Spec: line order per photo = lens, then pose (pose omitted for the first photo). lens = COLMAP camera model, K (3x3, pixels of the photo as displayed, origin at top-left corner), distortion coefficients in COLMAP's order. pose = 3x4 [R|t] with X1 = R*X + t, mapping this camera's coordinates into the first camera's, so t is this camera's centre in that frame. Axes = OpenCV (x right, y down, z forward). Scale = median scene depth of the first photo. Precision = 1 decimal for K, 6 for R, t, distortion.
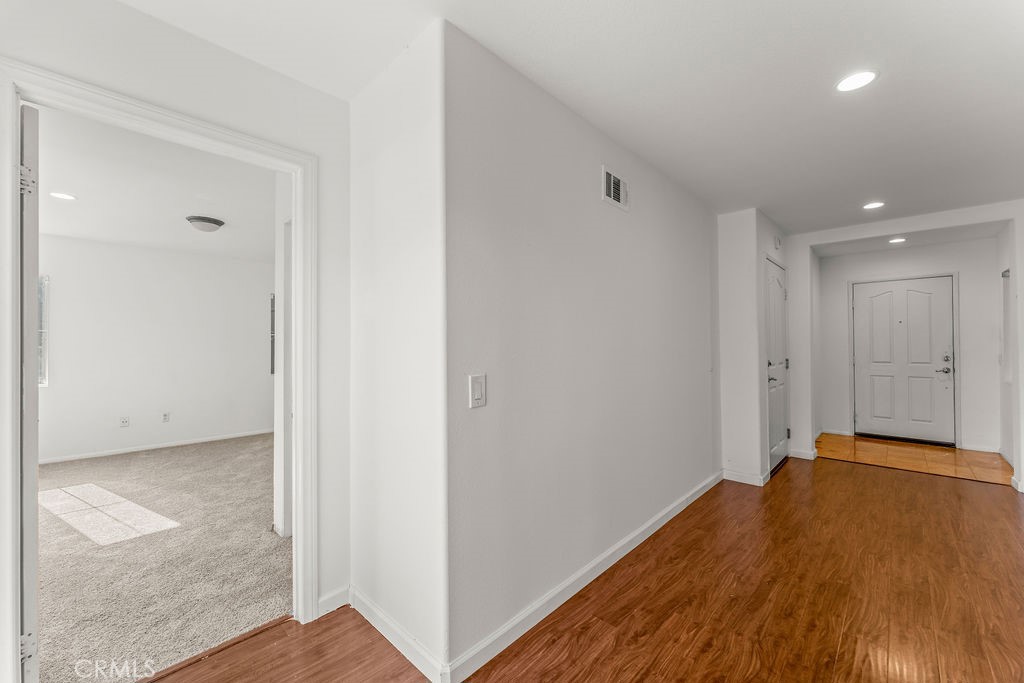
lens RADIAL K [[409.3, 0, 516.0], [0, 409.3, 340.6], [0, 0, 1]] dist [-0.000662, 0.004642]
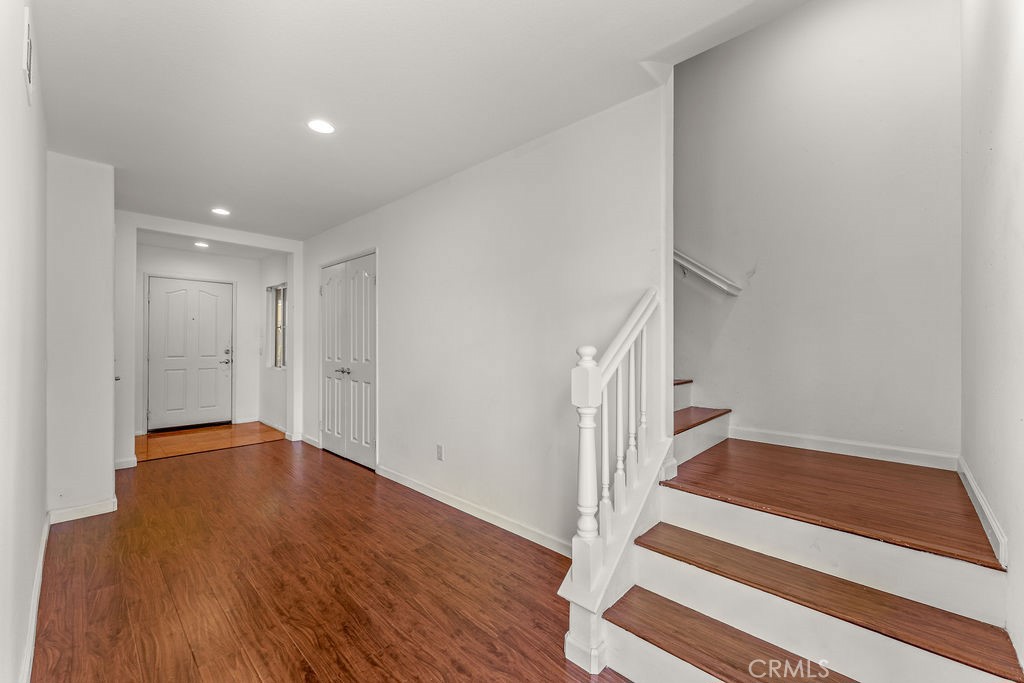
lens RADIAL K [[409.3, 0, 516.0], [0, 409.3, 340.6], [0, 0, 1]] dist [-0.000662, 0.004642]
pose [[0.012752, 0.010079, 0.999868, -0.225967], [-0.016878, 0.999809, -0.009864, 0.013024], [-0.999776, -0.016750, 0.012920, 0.210227]]
